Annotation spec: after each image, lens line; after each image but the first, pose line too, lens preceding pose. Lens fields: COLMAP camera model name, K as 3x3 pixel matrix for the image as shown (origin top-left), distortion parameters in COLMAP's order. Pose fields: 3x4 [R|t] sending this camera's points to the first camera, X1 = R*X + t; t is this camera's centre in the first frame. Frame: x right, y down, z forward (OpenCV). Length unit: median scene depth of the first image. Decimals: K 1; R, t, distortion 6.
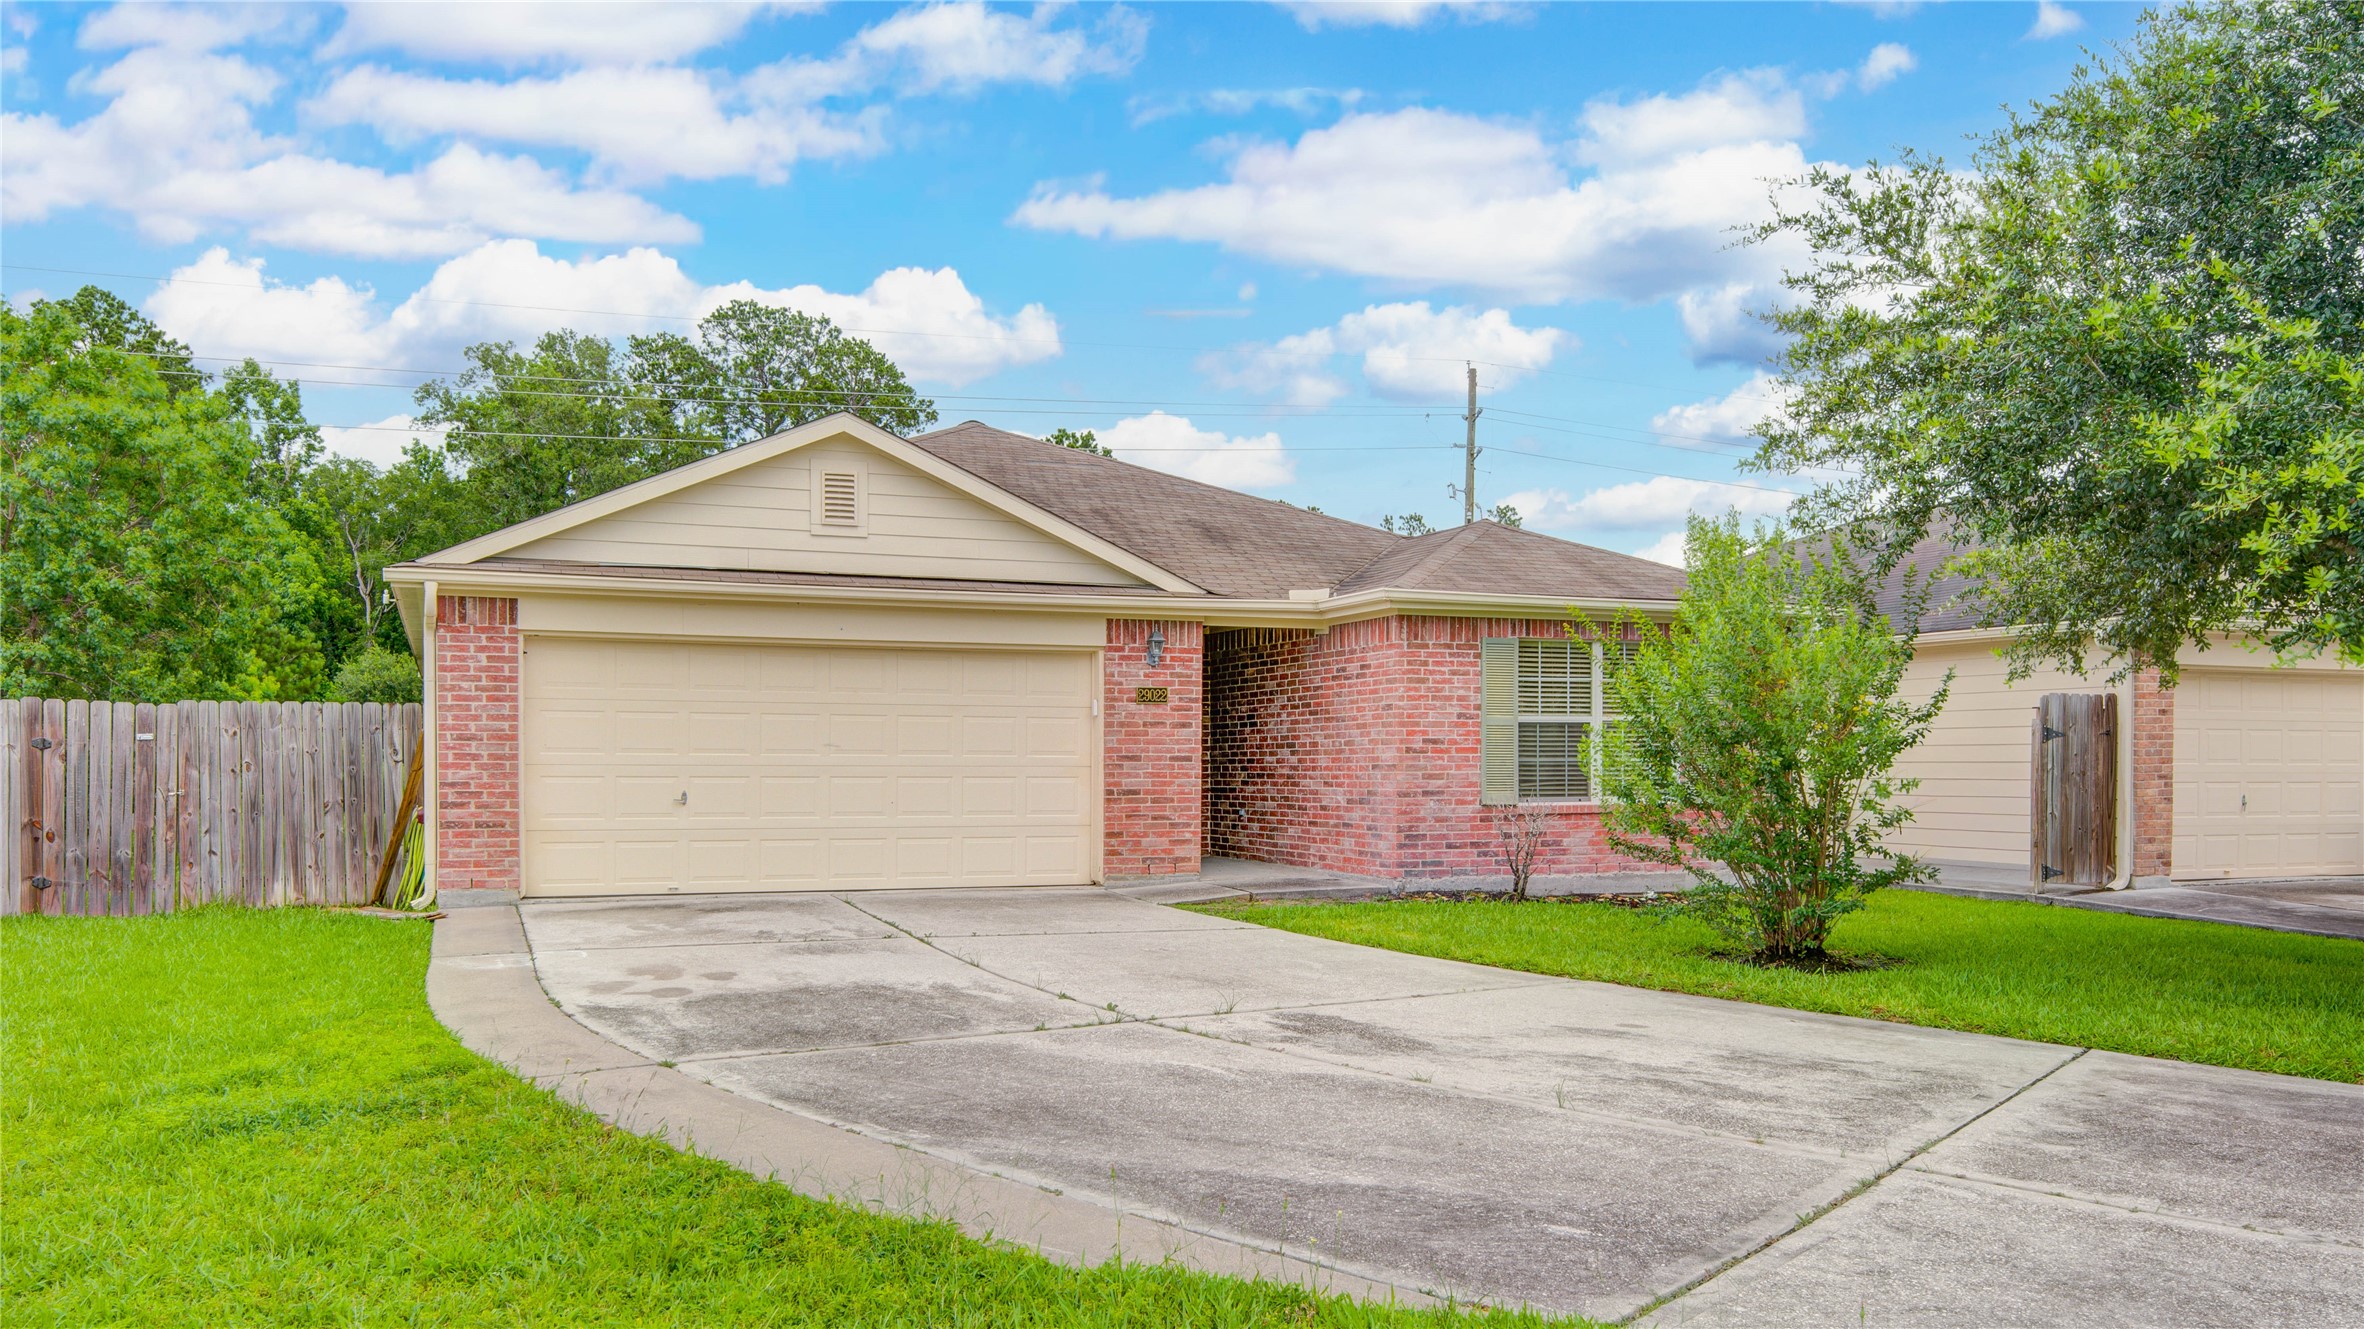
lens RADIAL K [[1771.1, 0, 1187.8], [0, 1771.1, 769.7], [0, 0, 1]] dist [0.002149, 0.000728]
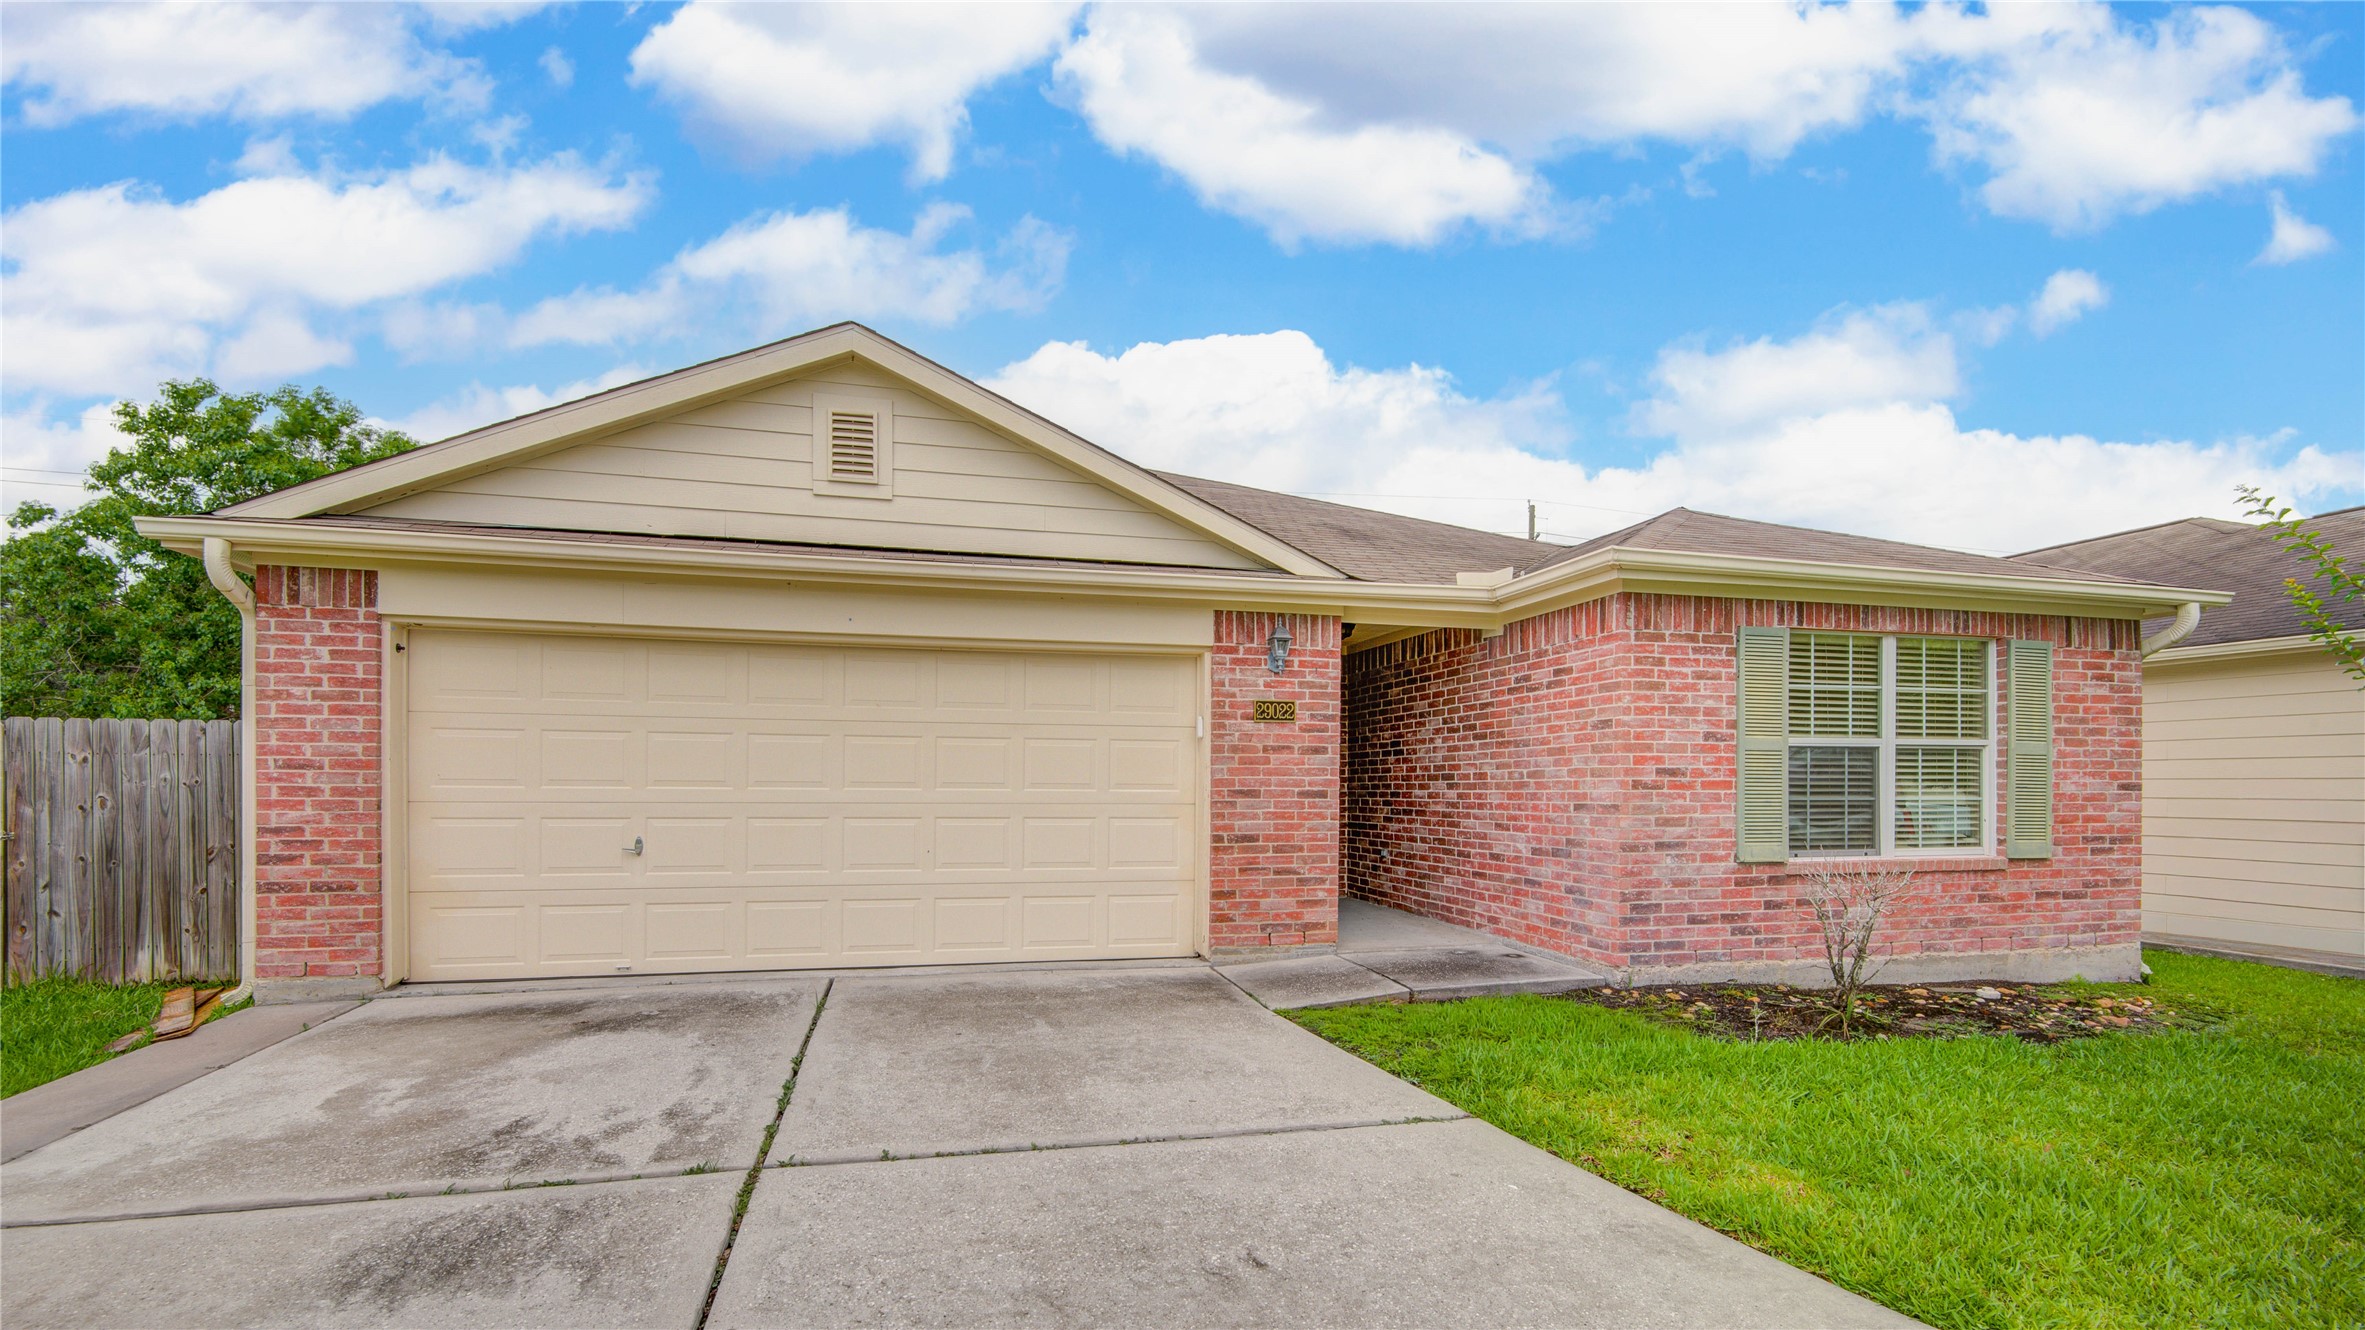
lens RADIAL K [[1105.0, 0, 1193.1], [0, 1105.0, 783.7], [0, 0, 1]] dist [-0.003762, -0.000662]
pose [[0.992776, 0.002982, -0.119946, 0.002211], [-0.003609, 0.999981, -0.005015, -0.008447], [0.119928, 0.005412, 0.992768, 0.533073]]
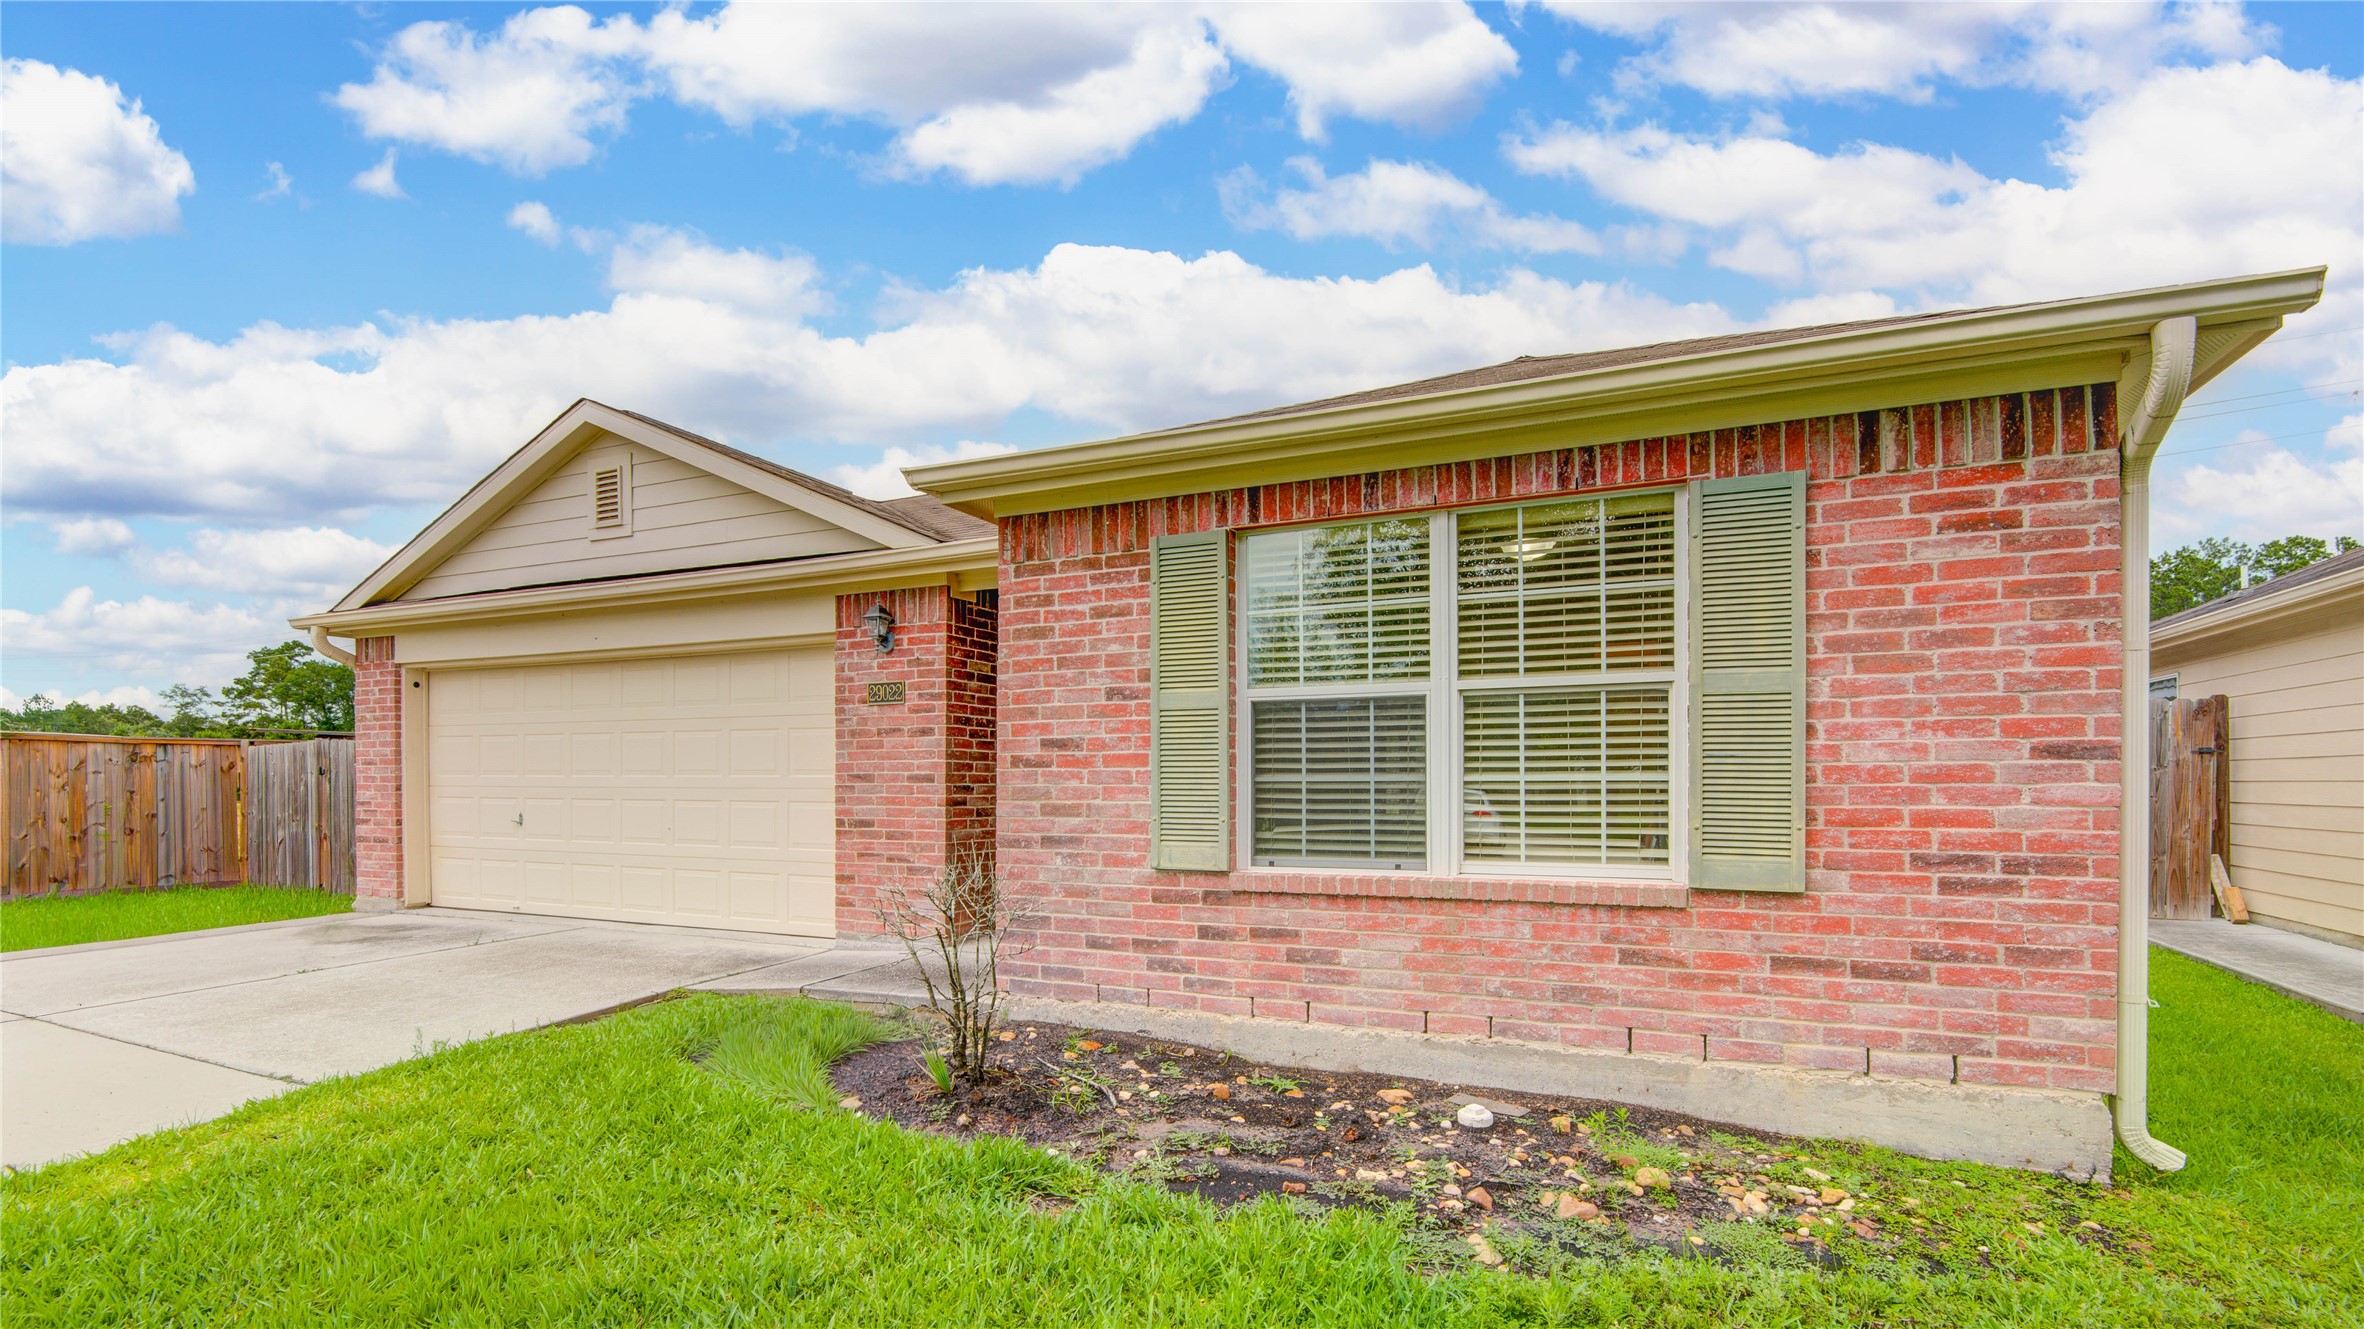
lens RADIAL K [[1056.4, 0, 1179.5], [0, 1056.4, 780.1], [0, 0, 1]] dist [0.001402, 0.000279]
pose [[0.705004, -0.002577, -0.709198, 0.385108], [-0.000931, 0.999989, -0.004559, -0.003812], [0.709202, 0.003875, 0.704994, 0.790004]]
